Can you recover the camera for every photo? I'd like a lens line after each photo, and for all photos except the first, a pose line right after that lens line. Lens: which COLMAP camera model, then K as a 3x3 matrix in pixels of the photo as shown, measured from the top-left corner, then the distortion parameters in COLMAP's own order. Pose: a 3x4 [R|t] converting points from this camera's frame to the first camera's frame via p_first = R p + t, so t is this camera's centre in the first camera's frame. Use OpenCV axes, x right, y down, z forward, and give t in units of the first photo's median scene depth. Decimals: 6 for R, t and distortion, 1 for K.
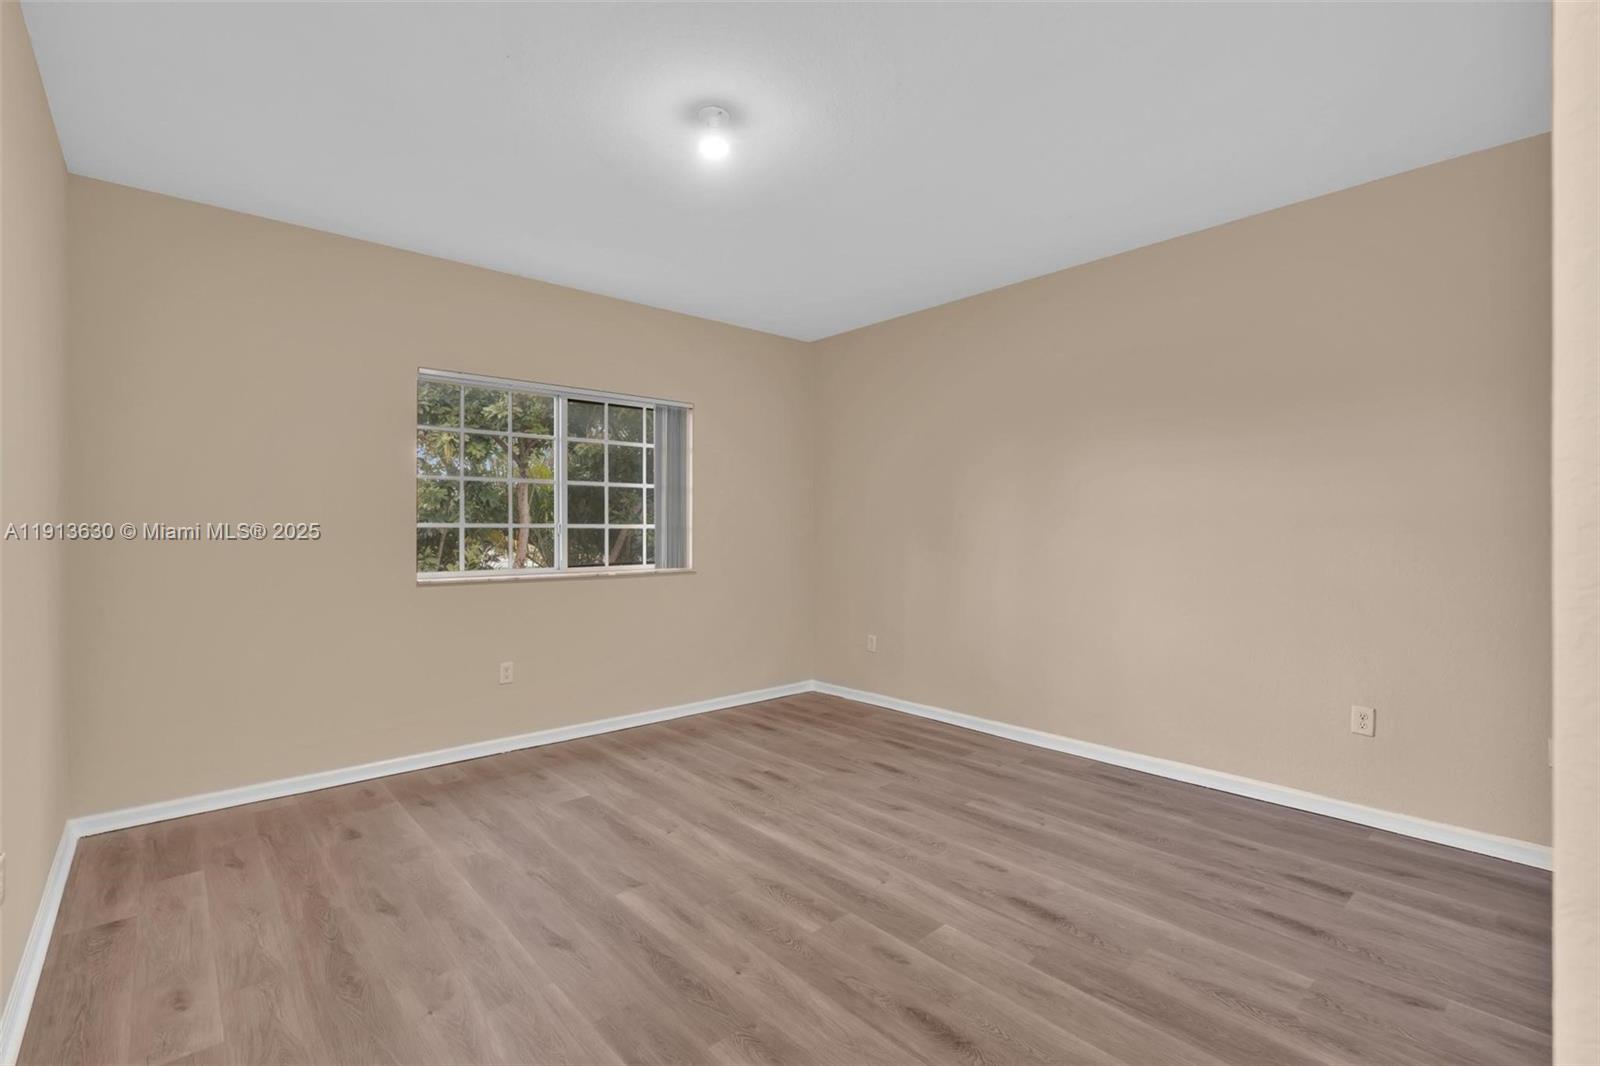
lens RADIAL K [[724.2, 0, 797.6], [0, 724.2, 529.1], [0, 0, 1]] dist [-0.003809, -0.000111]
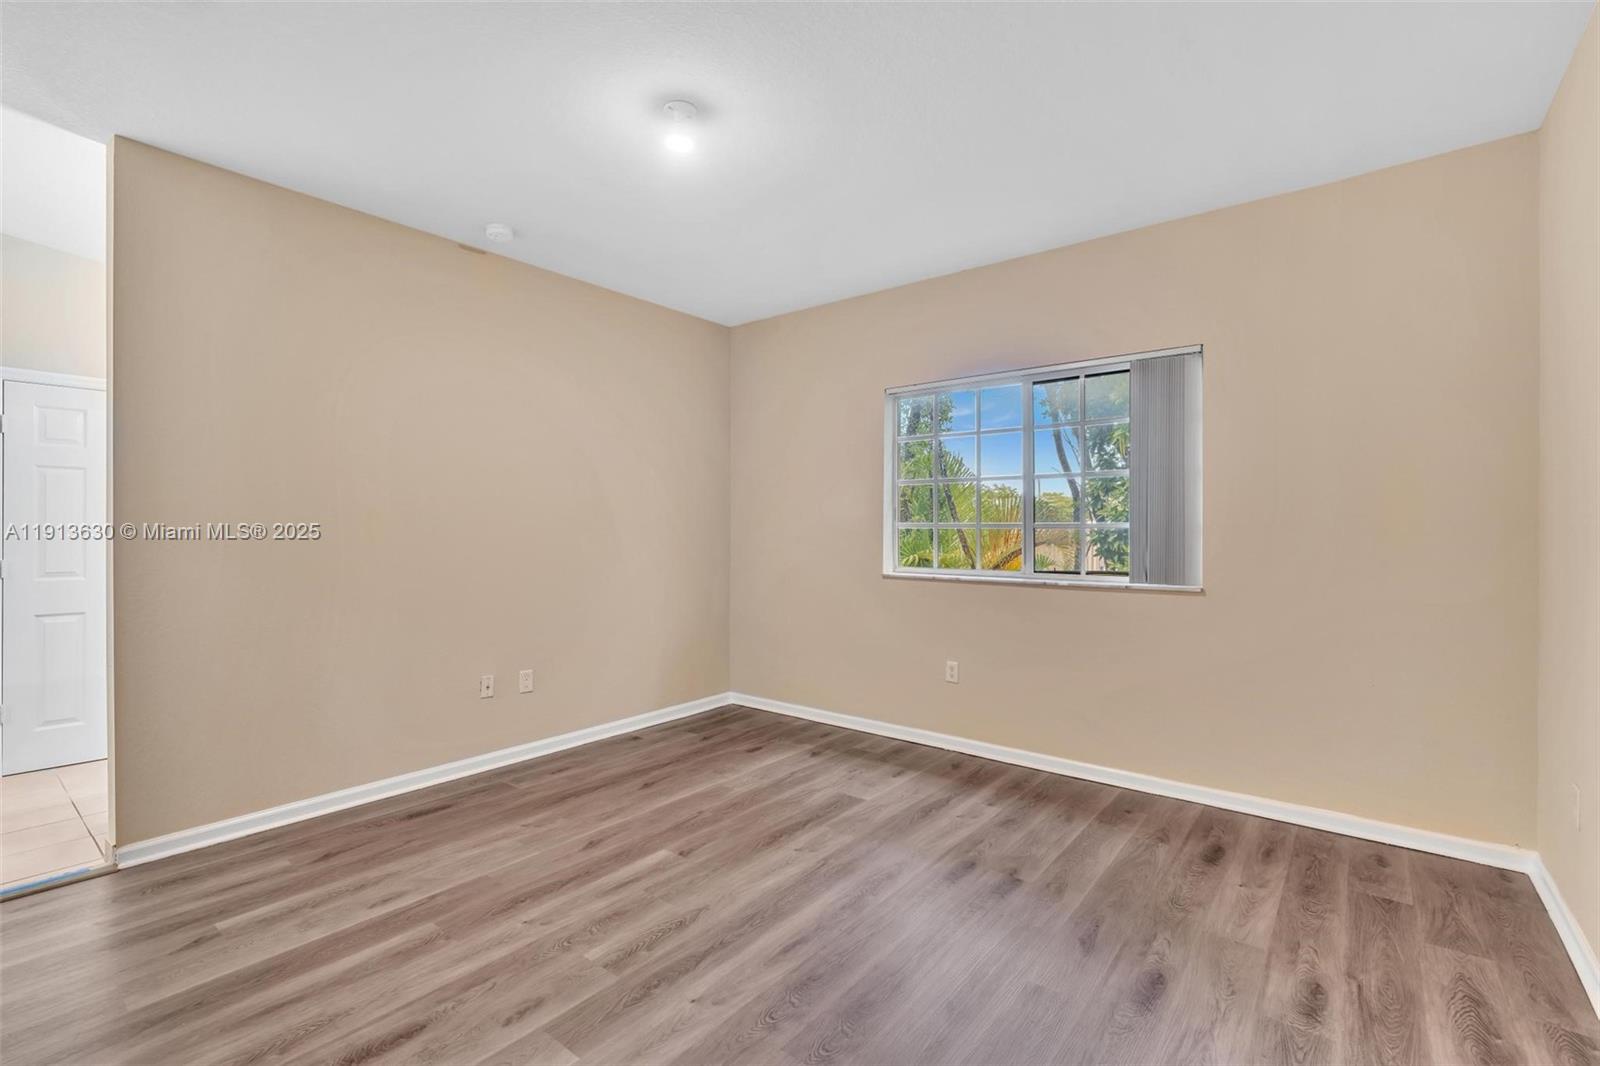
lens RADIAL K [[716.9, 0, 797.4], [0, 716.9, 532.4], [0, 0, 1]] dist [-0.005376, -0.000055]
pose [[0.157428, 0.002615, -0.987527, 0.698793], [0.001892, 0.999994, 0.002950, 0.001172], [0.987529, -0.002333, 0.157422, 0.801535]]
